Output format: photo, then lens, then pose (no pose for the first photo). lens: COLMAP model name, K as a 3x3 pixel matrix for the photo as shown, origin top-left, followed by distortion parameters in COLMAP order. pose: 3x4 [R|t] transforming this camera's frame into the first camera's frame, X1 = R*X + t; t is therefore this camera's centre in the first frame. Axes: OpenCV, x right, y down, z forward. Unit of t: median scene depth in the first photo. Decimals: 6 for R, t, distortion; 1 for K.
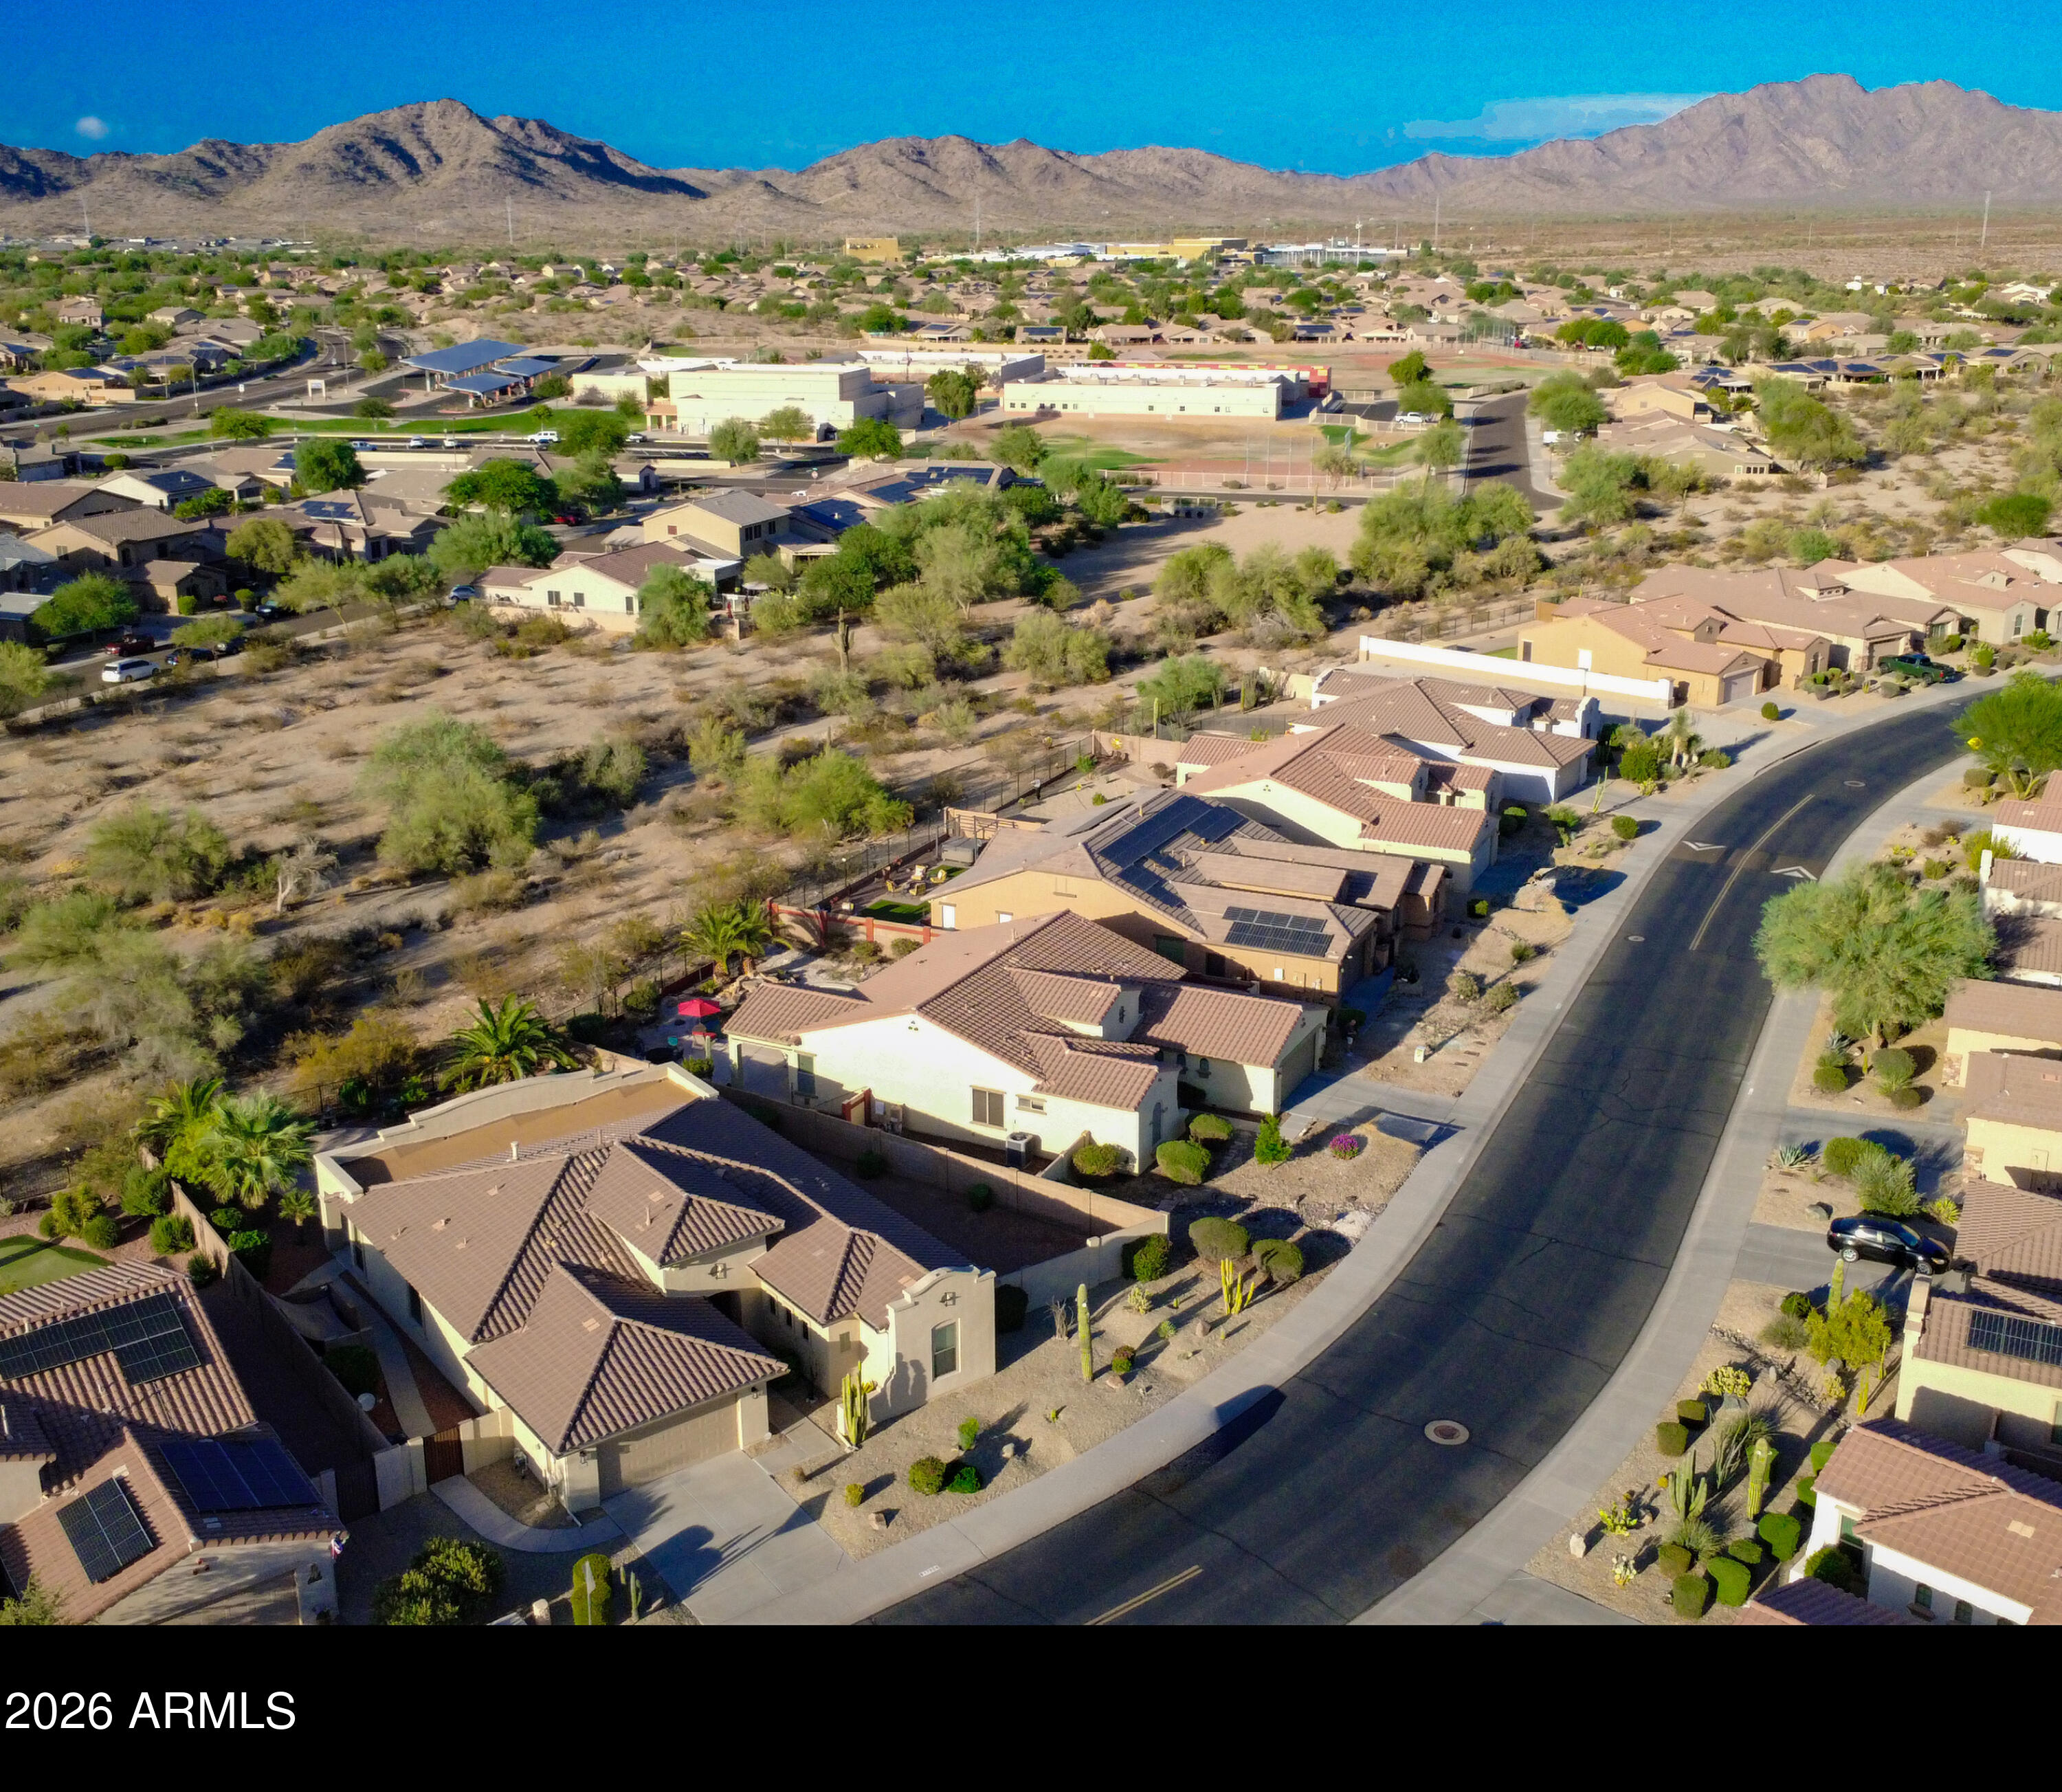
lens RADIAL K [[2066.3, 0, 1026.0], [0, 2066.3, 888.3], [0, 0, 1]] dist [-0.002536, 0.000000]
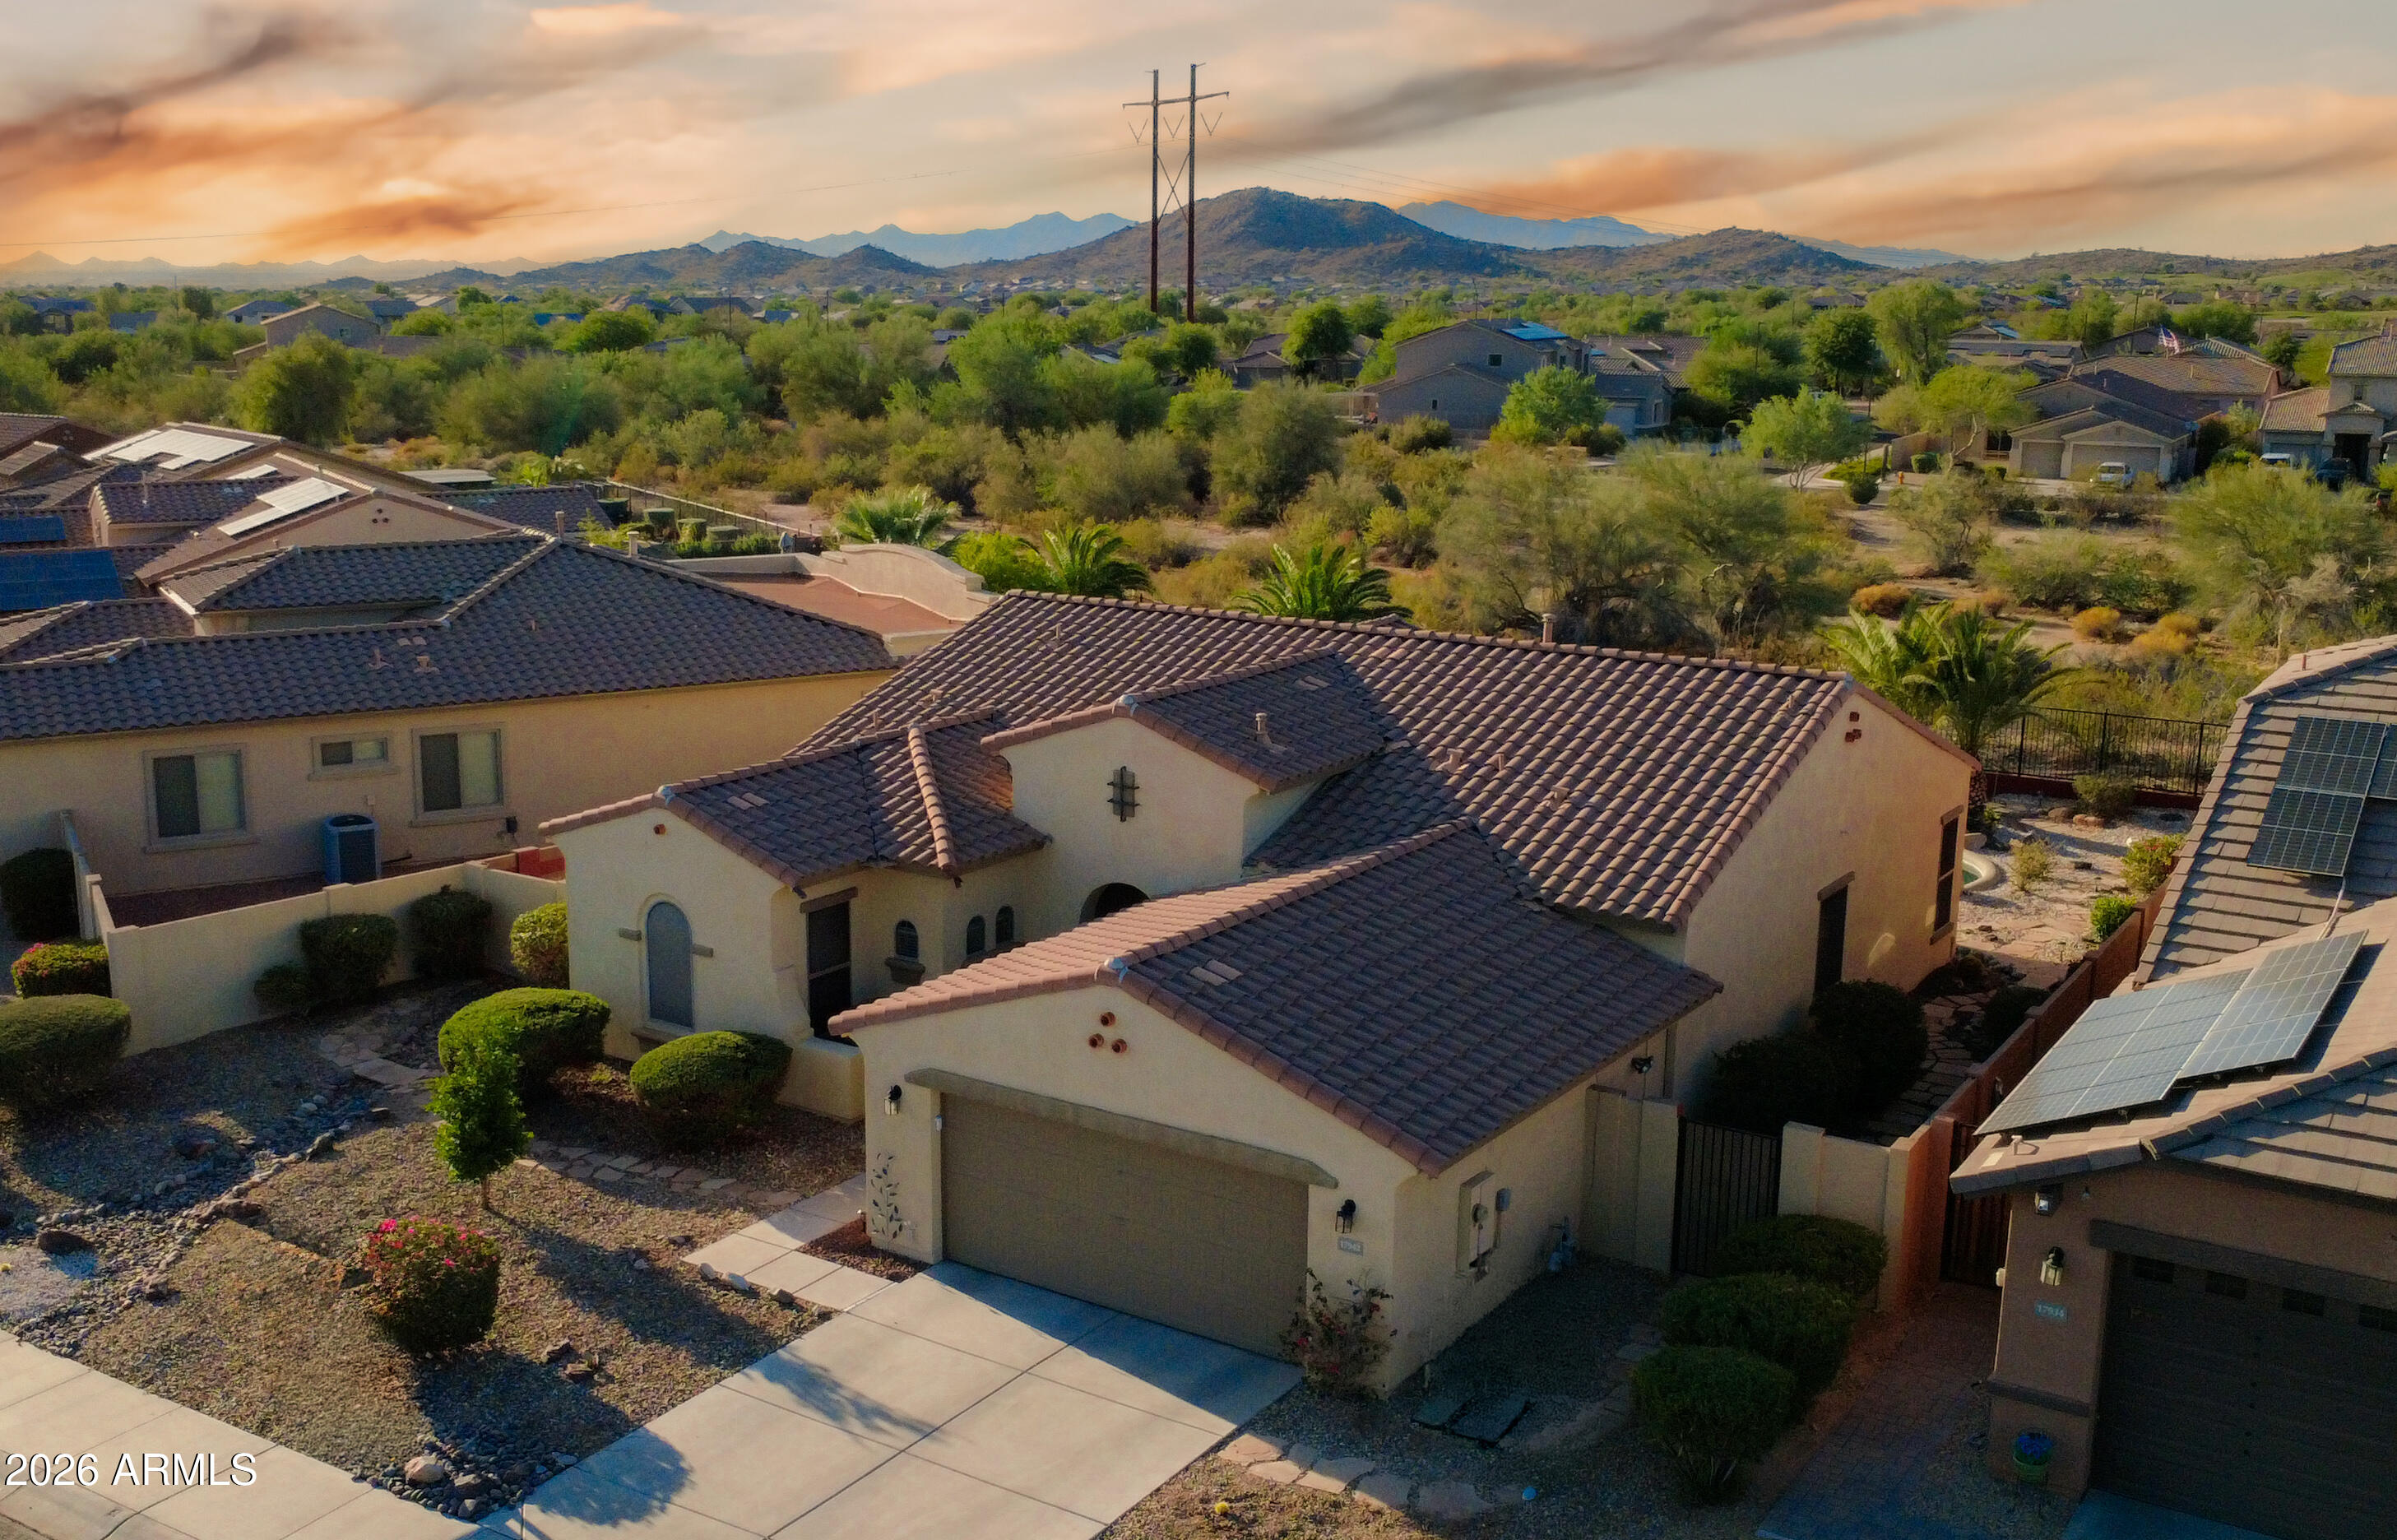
lens RADIAL K [[2370.8, 0, 1102.0], [0, 2370.8, 812.1], [0, 0, 1]] dist [-0.001357, 0.000000]
pose [[-0.139556, 0.225137, -0.964281, 0.347616], [-0.308459, 0.915473, 0.258384, -0.025299], [0.940945, 0.333500, -0.058314, 0.892798]]
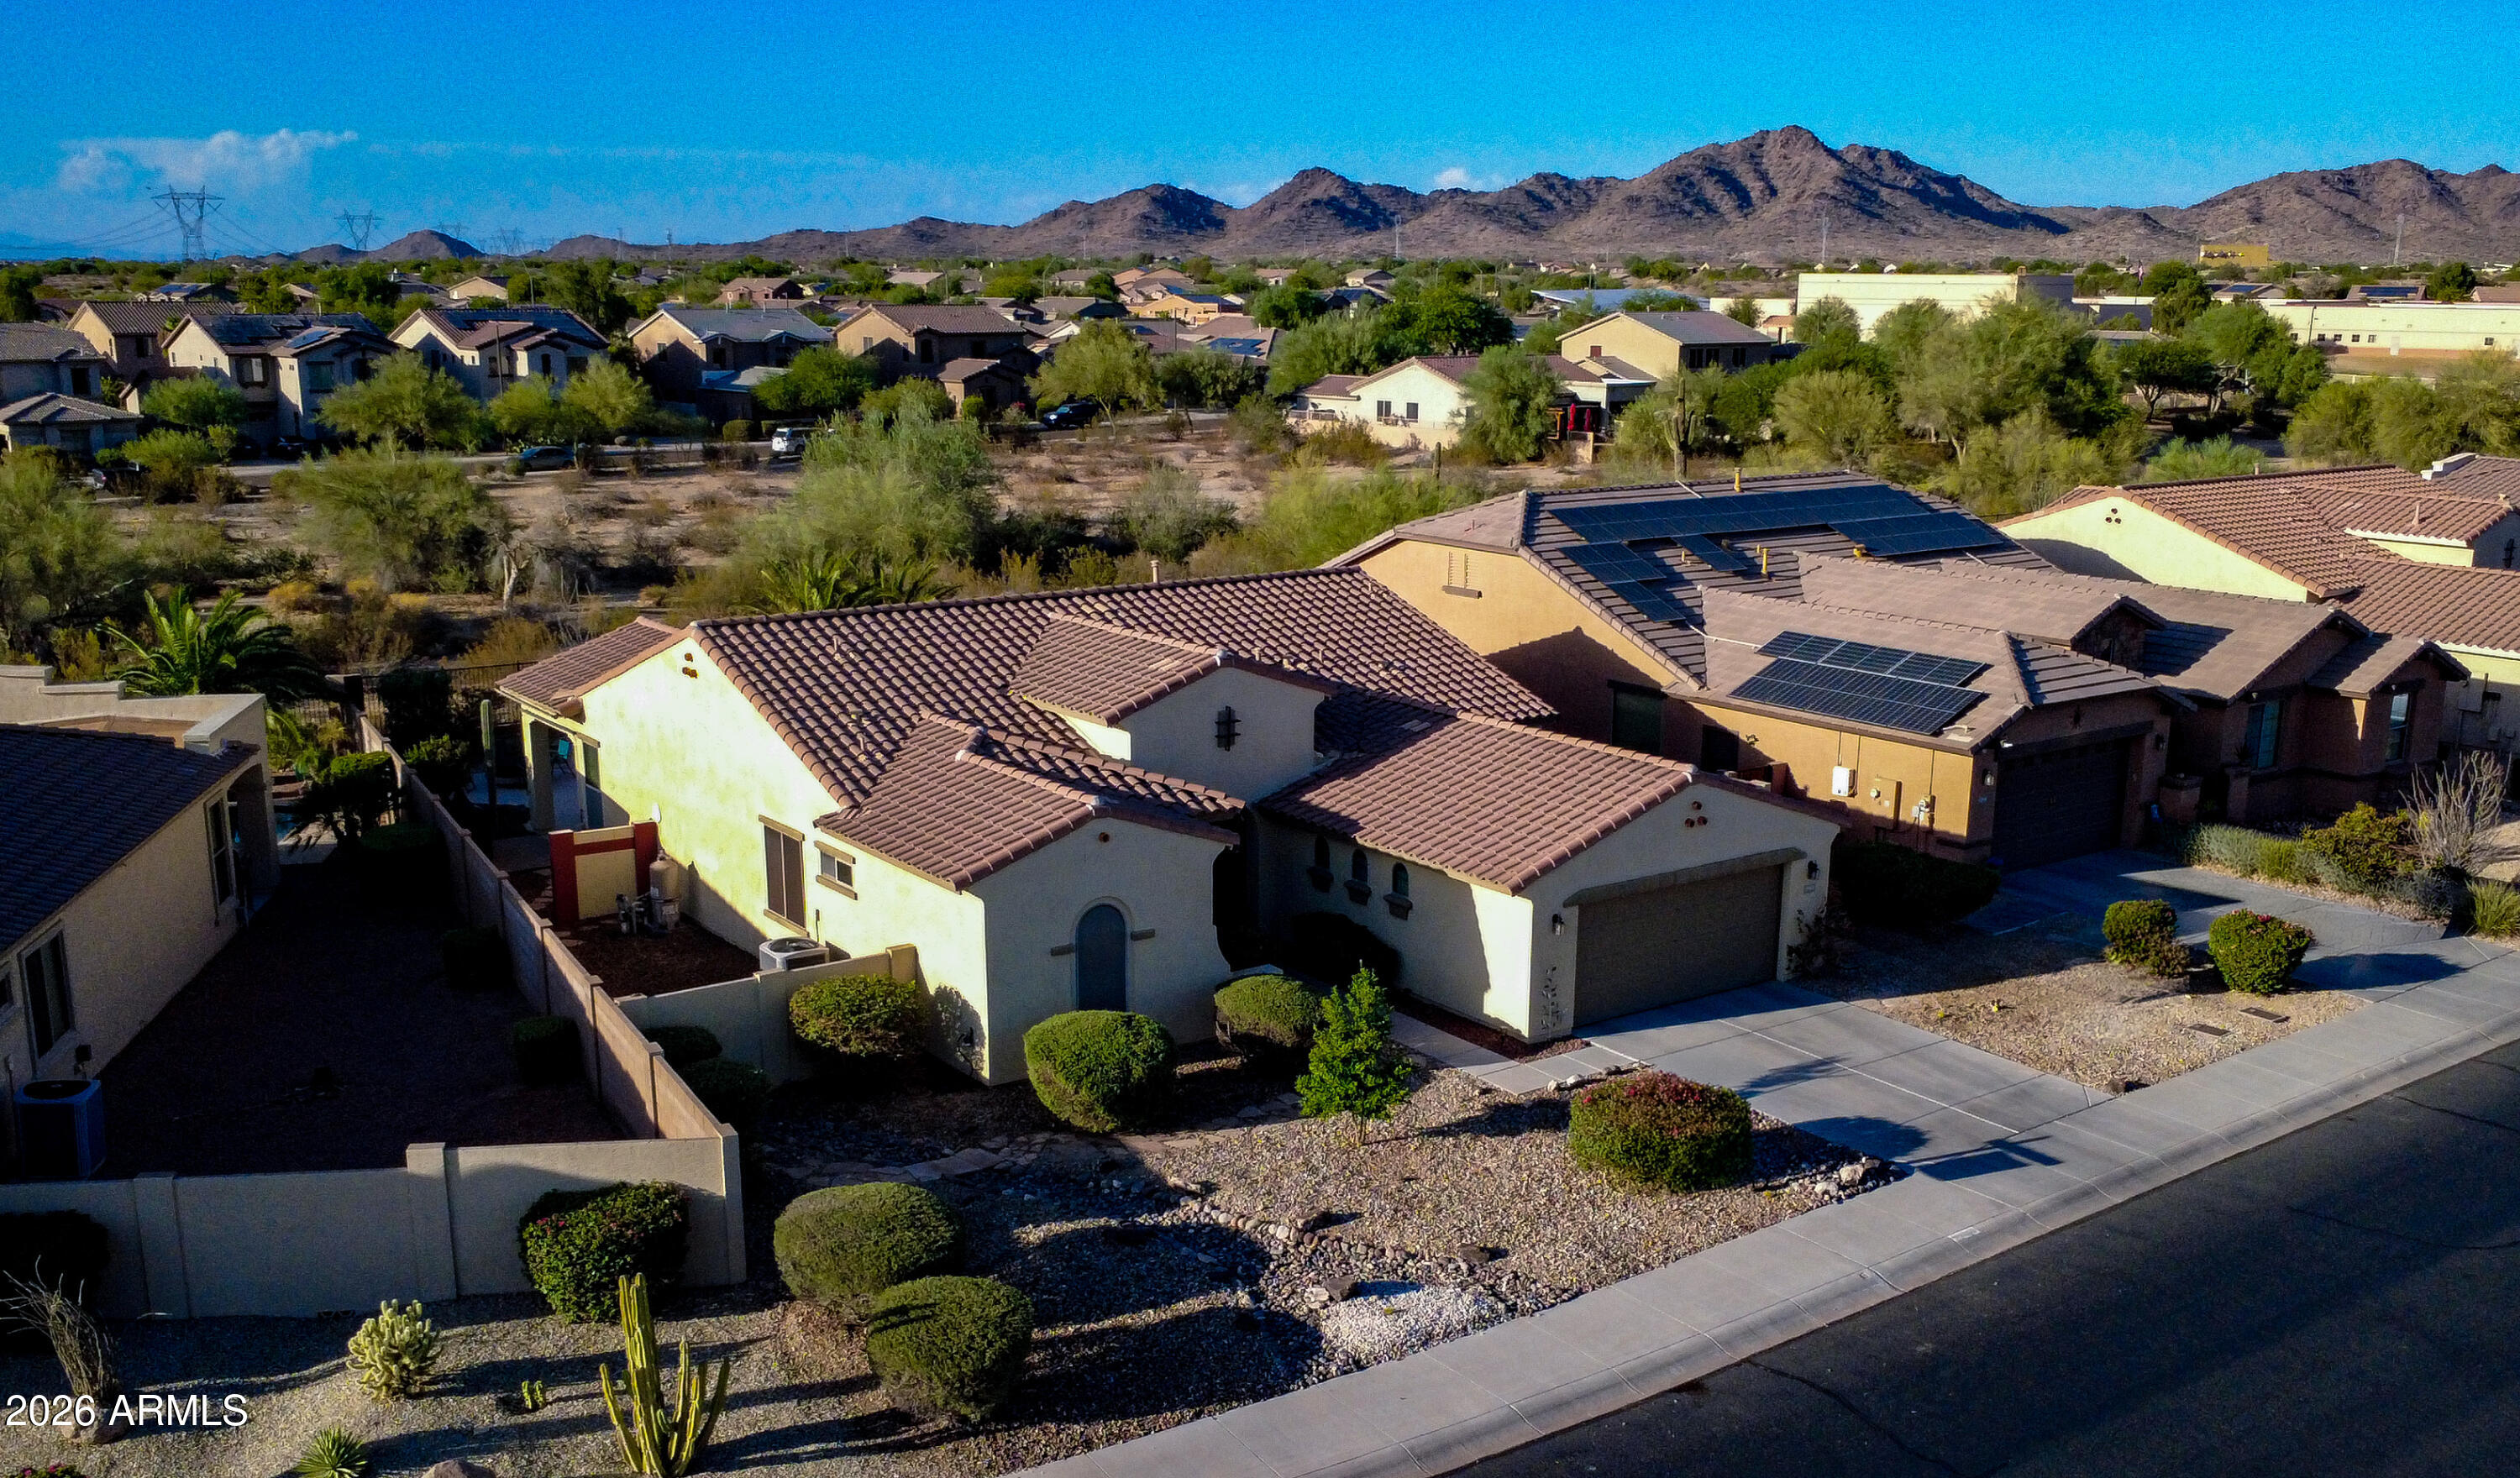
lens RADIAL K [[2306.6, 0, 1276.2], [0, 2306.6, 892.3], [0, 0, 1]] dist [0.001914, 0.000000]
pose [[0.890840, 0.131280, -0.434936, 0.219025], [-0.152545, 0.988195, -0.014169, 0.084795], [0.427941, 0.078970, 0.900350, 0.535313]]
